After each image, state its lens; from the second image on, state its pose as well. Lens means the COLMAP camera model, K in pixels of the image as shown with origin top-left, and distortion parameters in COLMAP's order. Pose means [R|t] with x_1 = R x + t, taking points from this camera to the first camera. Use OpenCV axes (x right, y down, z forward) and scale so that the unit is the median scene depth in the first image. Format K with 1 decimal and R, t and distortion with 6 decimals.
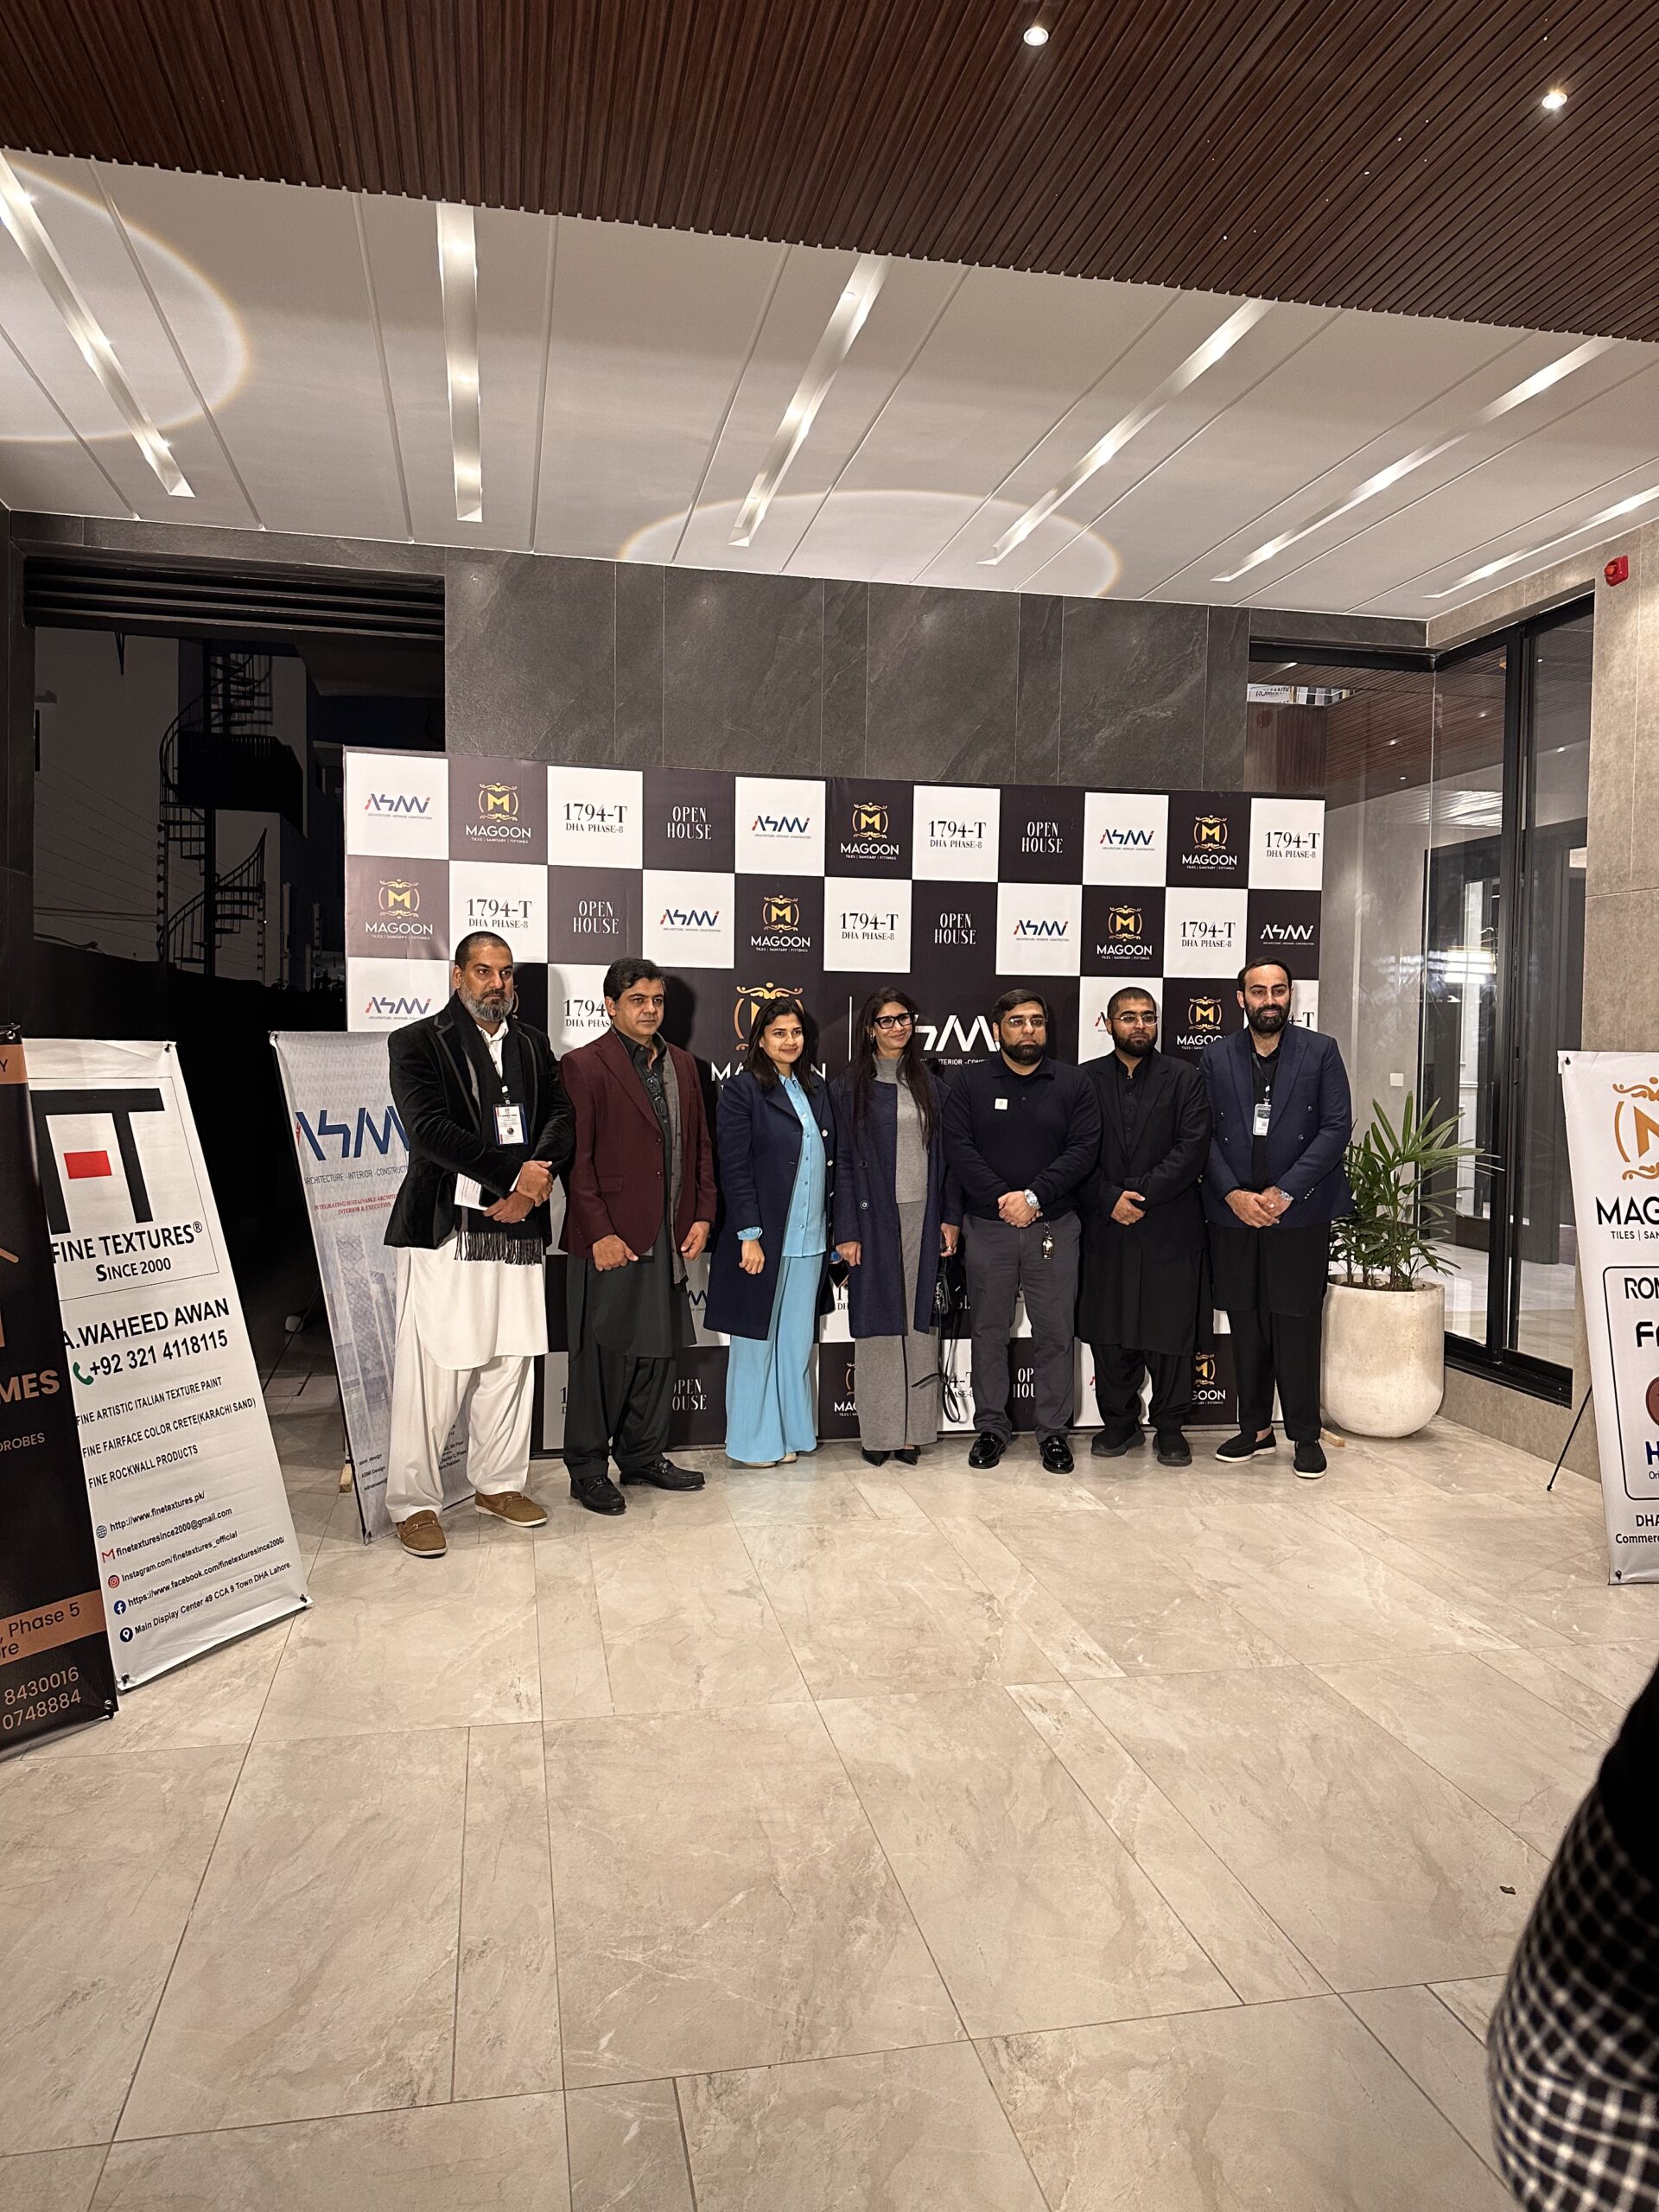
lens RADIAL K [[1543.9, 0, 796.5], [0, 1543.9, 1116.7], [0, 0, 1]] dist [0.047232, -0.069593]
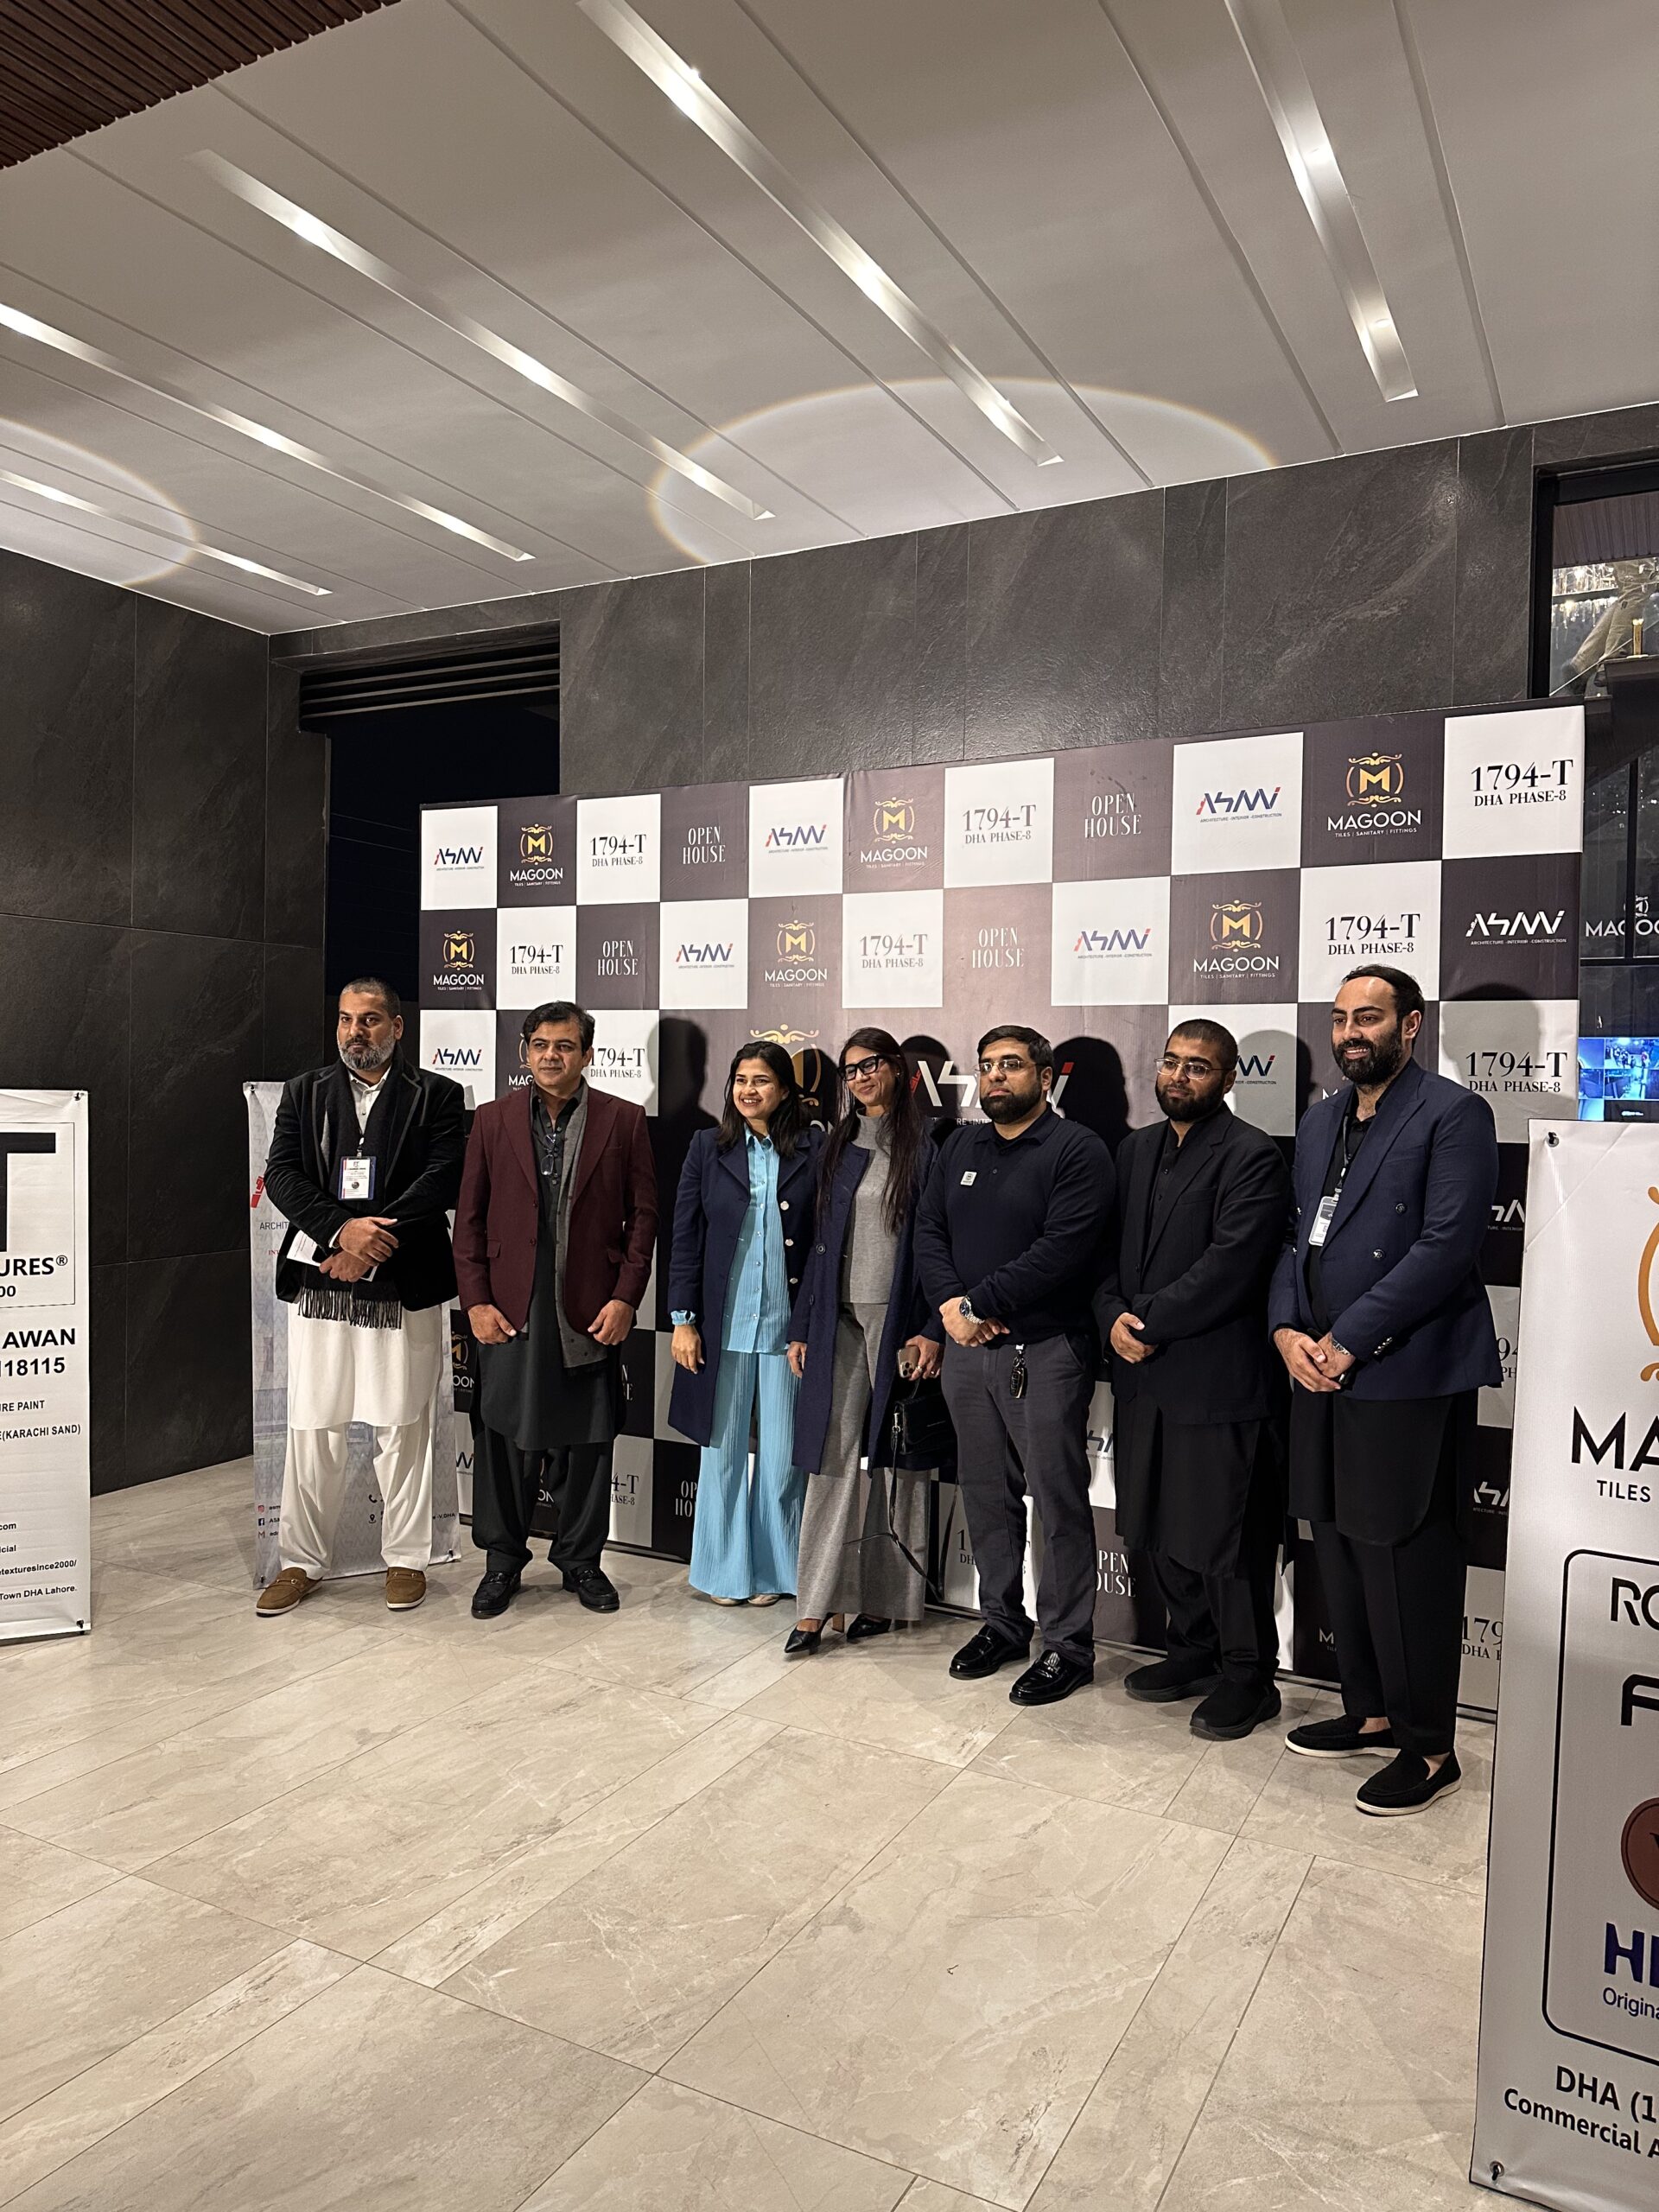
lens RADIAL K [[1543.9, 0, 807.9], [0, 1543.9, 1112.7], [0, 0, 1]] dist [0.047232, -0.069593]
pose [[0.767324, 0.012504, -0.641137, 0.549100], [-0.036714, 0.999027, -0.024456, -0.019292], [0.640207, 0.042305, 0.767037, 0.378419]]
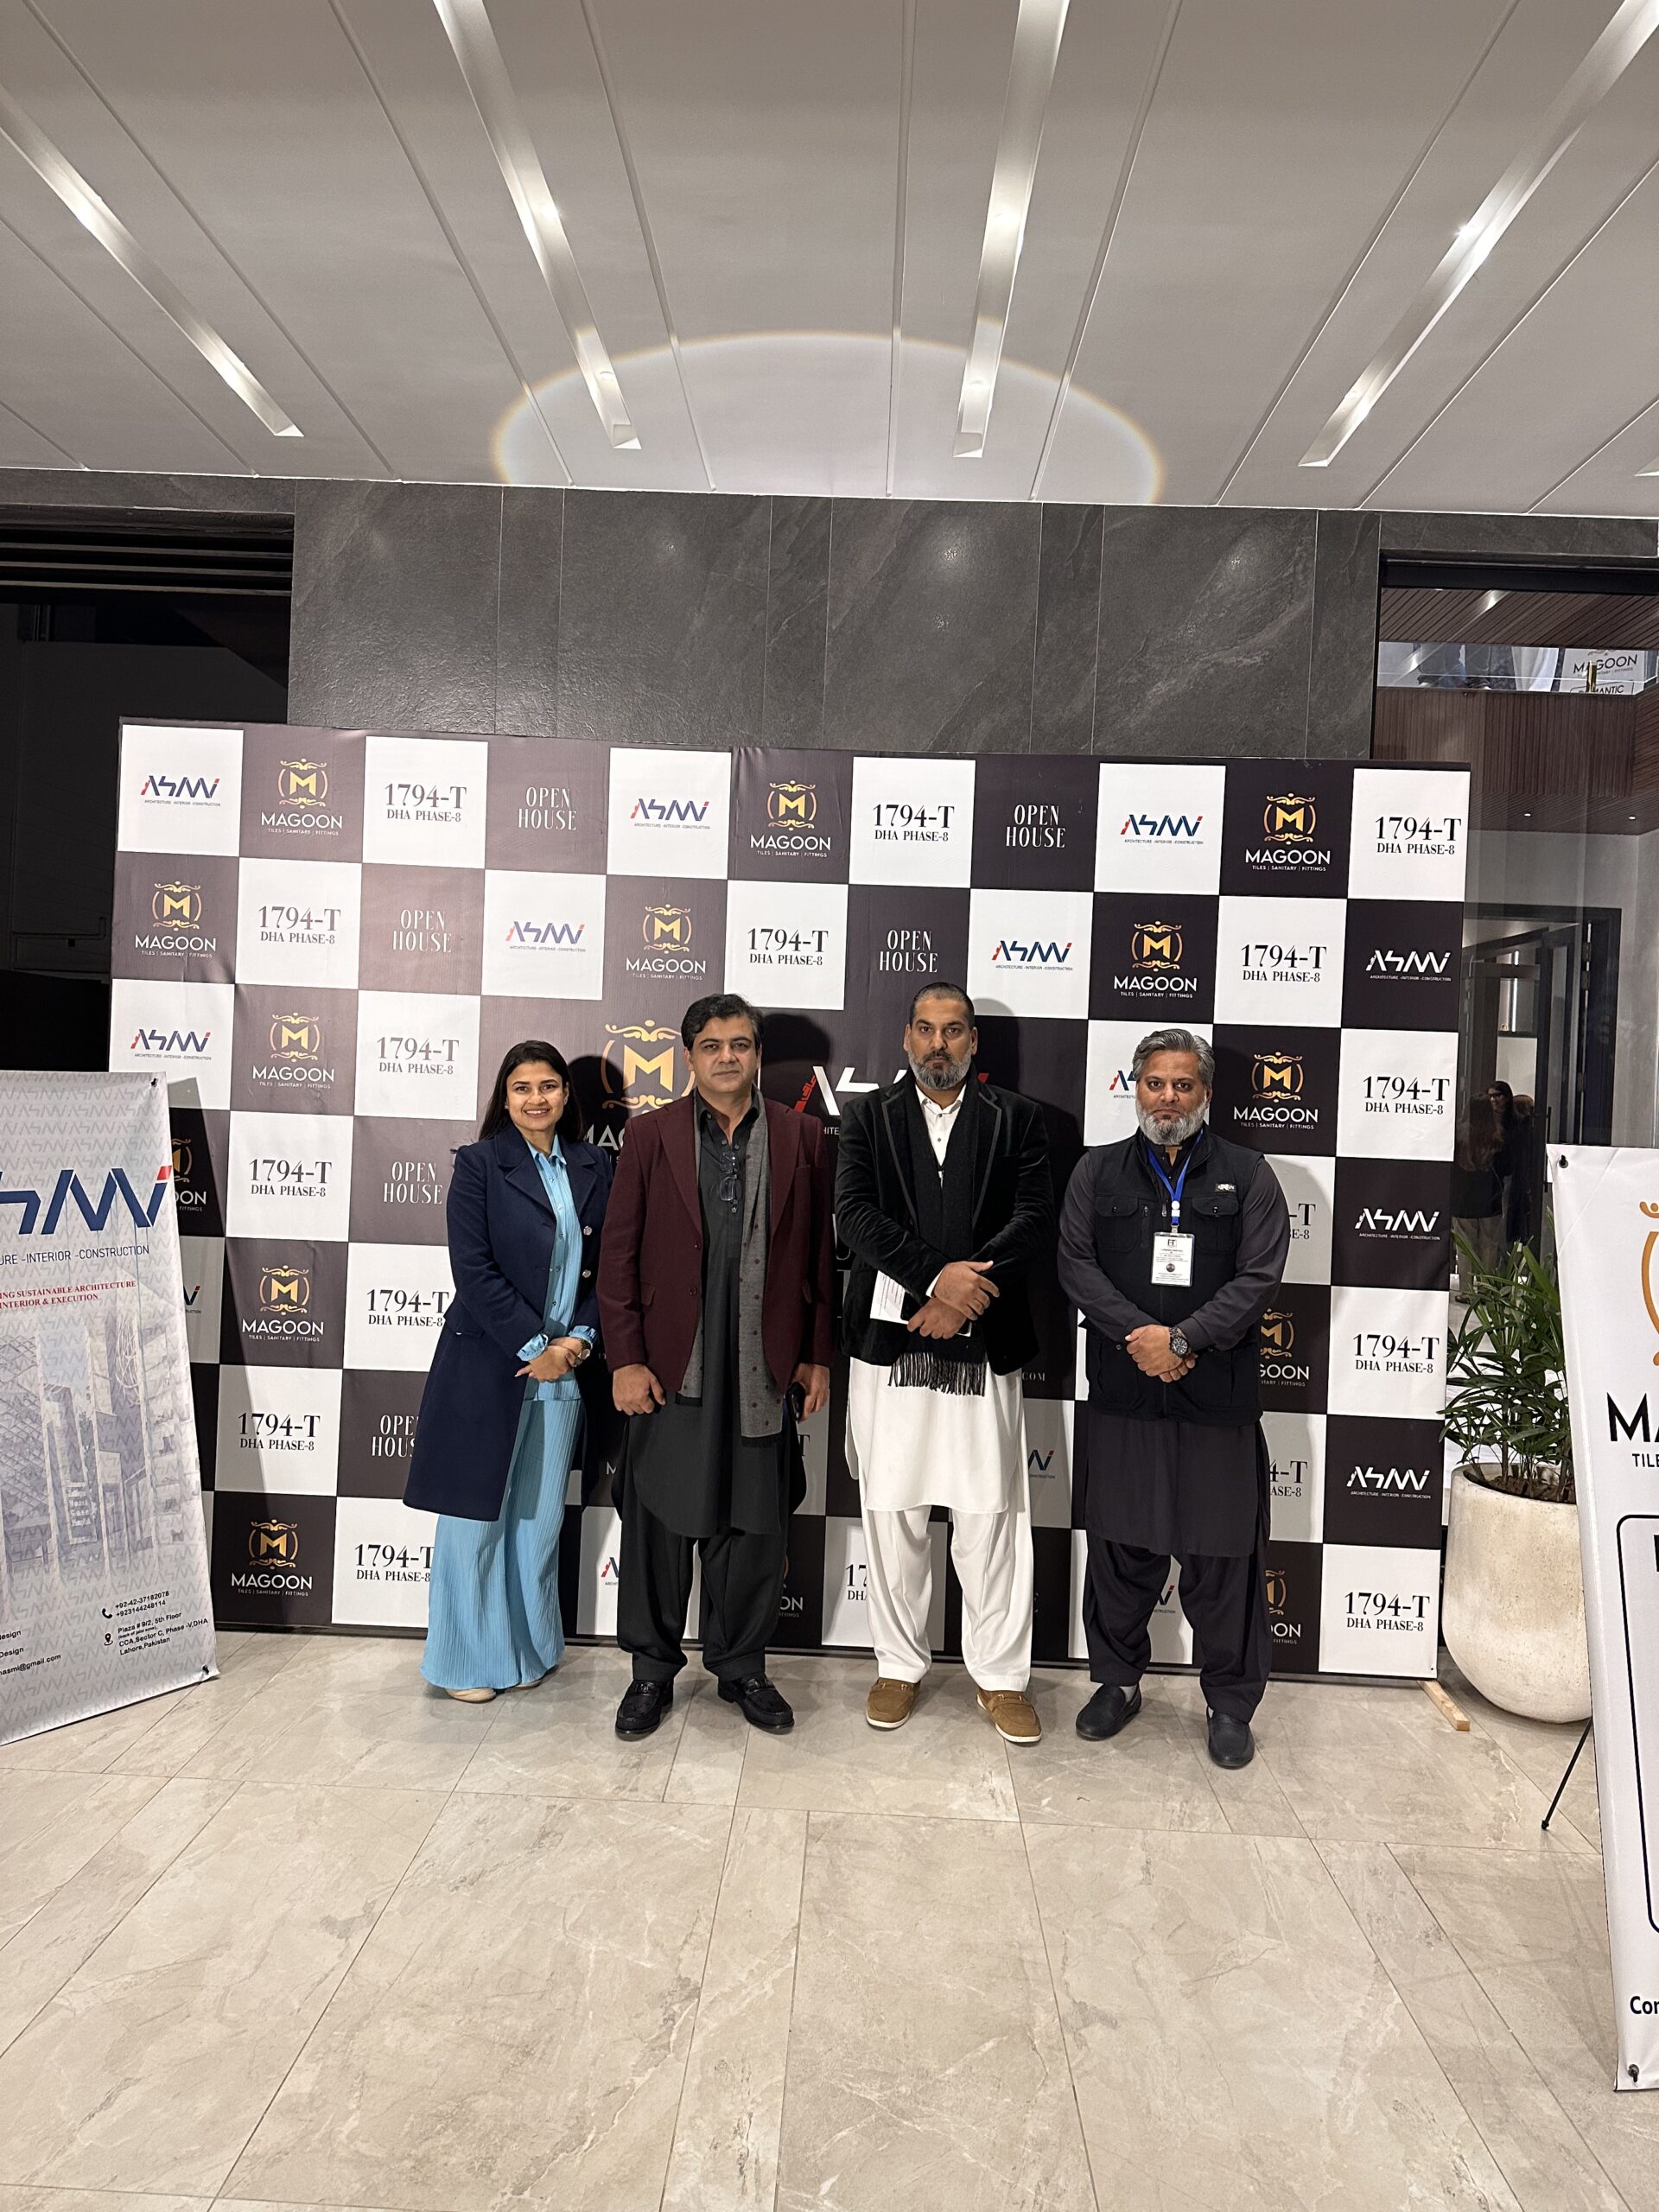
lens RADIAL K [[1543.9, 0, 820.4], [0, 1543.9, 1108.4], [0, 0, 1]] dist [0.047232, -0.069593]
pose [[0.974674, 0.027841, -0.221891, 0.238438], [-0.037662, 0.998483, -0.040154, -0.017680], [0.220436, 0.047494, 0.974244, 0.300156]]
